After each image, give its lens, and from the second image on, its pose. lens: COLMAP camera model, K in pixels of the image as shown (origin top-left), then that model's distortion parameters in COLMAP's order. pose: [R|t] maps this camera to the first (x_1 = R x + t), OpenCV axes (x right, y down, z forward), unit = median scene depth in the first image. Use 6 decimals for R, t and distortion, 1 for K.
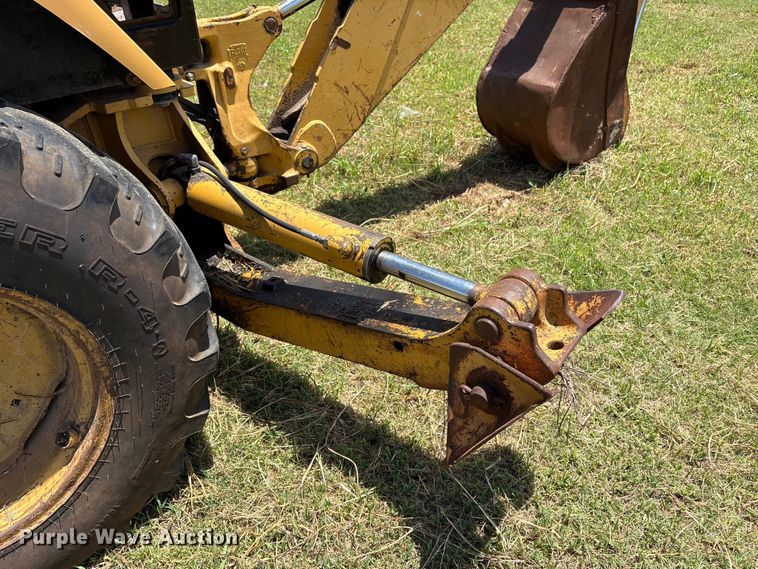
lens RADIAL K [[575.0, 0, 379.3], [0, 575.0, 288.1], [0, 0, 1]] dist [0.053410, -0.059701]
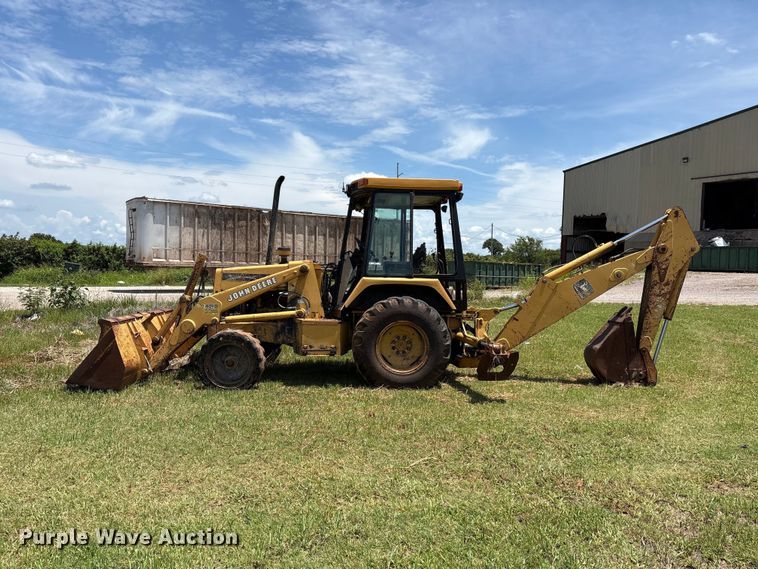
lens RADIAL K [[575.0, 0, 376.2], [0, 575.0, 281.1], [0, 0, 1]] dist [0.053410, -0.059701]
pose [[0.789341, 0.076368, -0.609187, 2.059035], [-0.397791, 0.819411, -0.412707, 1.742690], [0.467657, 0.568096, 0.677173, -2.828984]]
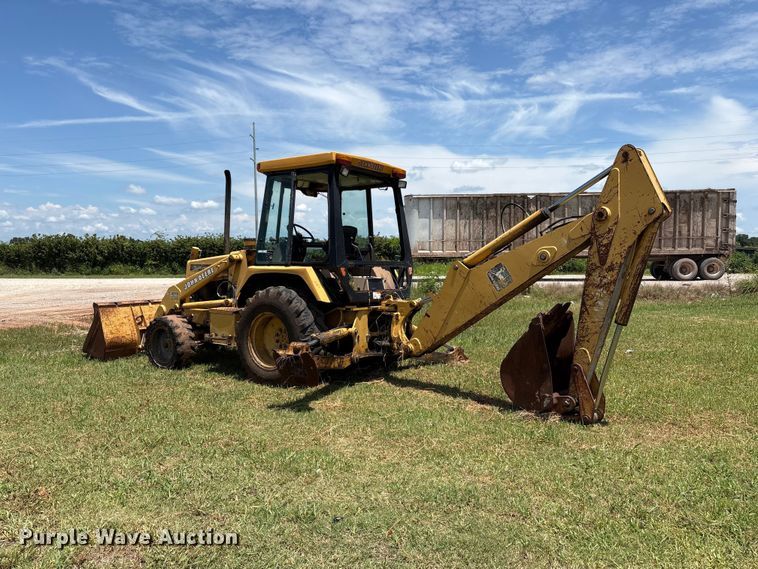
lens RADIAL K [[575.0, 0, 383.0], [0, 575.0, 276.7], [0, 0, 1]] dist [0.053410, -0.059701]
pose [[0.247315, 0.080043, -0.965623, 3.807213], [-0.557327, 0.826972, -0.074193, -0.372860], [0.792605, 0.556517, 0.249132, 0.044605]]
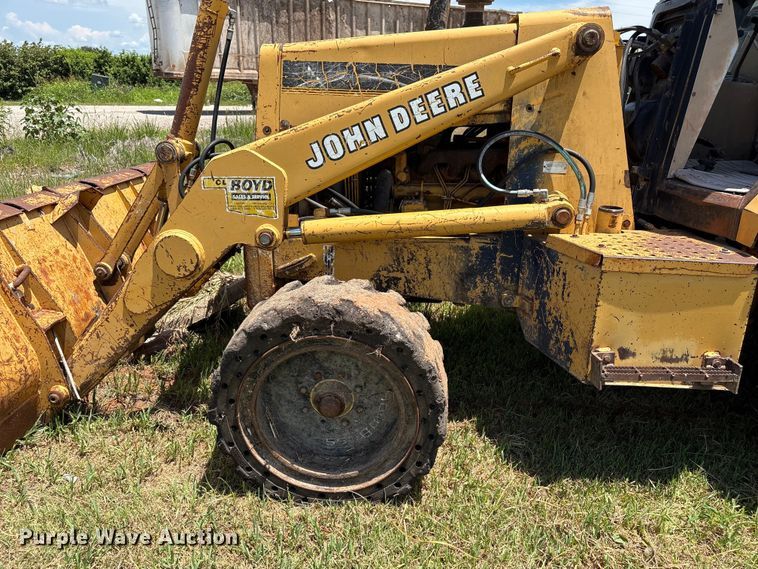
lens RADIAL K [[575.0, 0, 383.1], [0, 575.0, 289.1], [0, 0, 1]] dist [0.053410, -0.059701]
pose [[0.732775, 0.283258, -0.618713, -0.841459], [-0.434059, 0.894813, -0.104419, 0.686556], [0.524055, 0.345073, 0.778647, -0.878948]]
